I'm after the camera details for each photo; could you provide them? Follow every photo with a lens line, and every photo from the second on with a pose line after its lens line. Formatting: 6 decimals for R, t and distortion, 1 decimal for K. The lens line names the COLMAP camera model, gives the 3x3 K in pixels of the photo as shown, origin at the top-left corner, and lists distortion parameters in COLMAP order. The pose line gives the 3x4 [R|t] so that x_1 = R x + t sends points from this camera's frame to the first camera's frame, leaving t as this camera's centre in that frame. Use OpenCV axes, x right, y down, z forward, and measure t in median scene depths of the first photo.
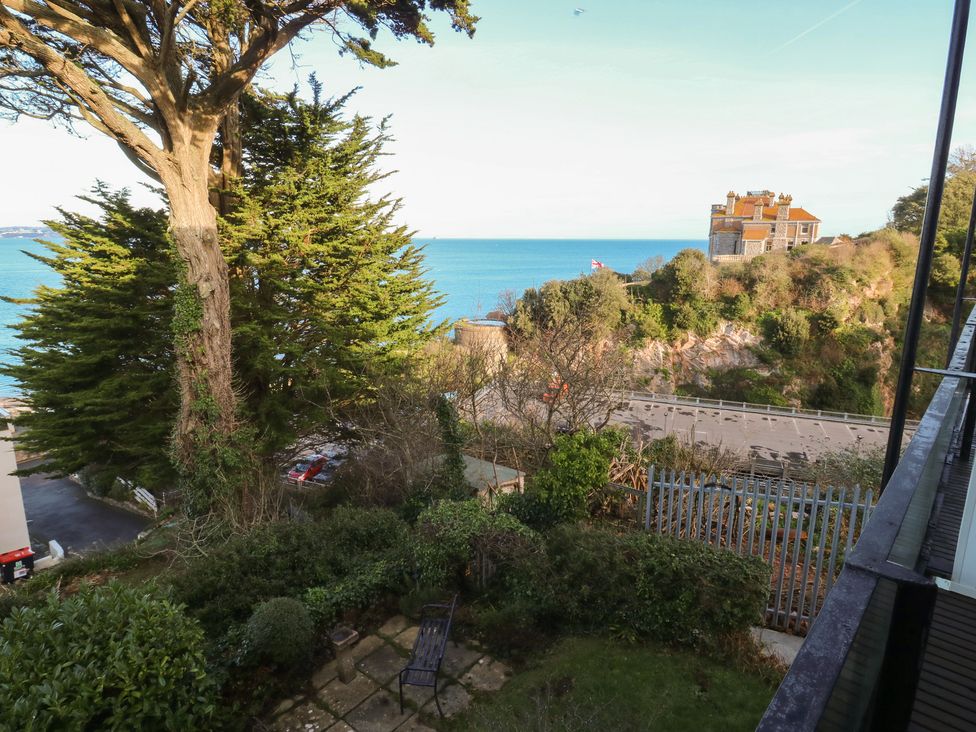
lens RADIAL K [[547.1, 0, 482.4], [0, 547.1, 352.9], [0, 0, 1]] dist [0.001354, -0.015666]
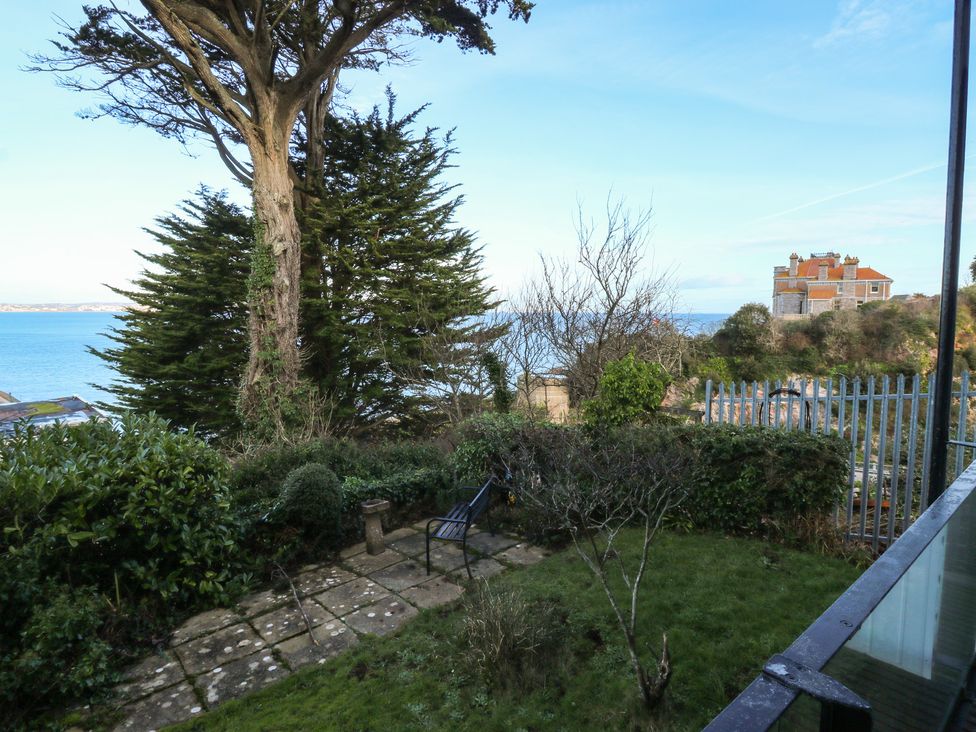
lens RADIAL K [[521.8, 0, 483.1], [0, 521.8, 359.2], [0, 0, 1]] dist [-0.000641, -0.013117]
pose [[0.992488, 0.009663, -0.121963, 0.025636], [-0.024901, 0.991965, -0.124041, 0.215389], [0.119784, 0.126146, 0.984753, 0.052366]]
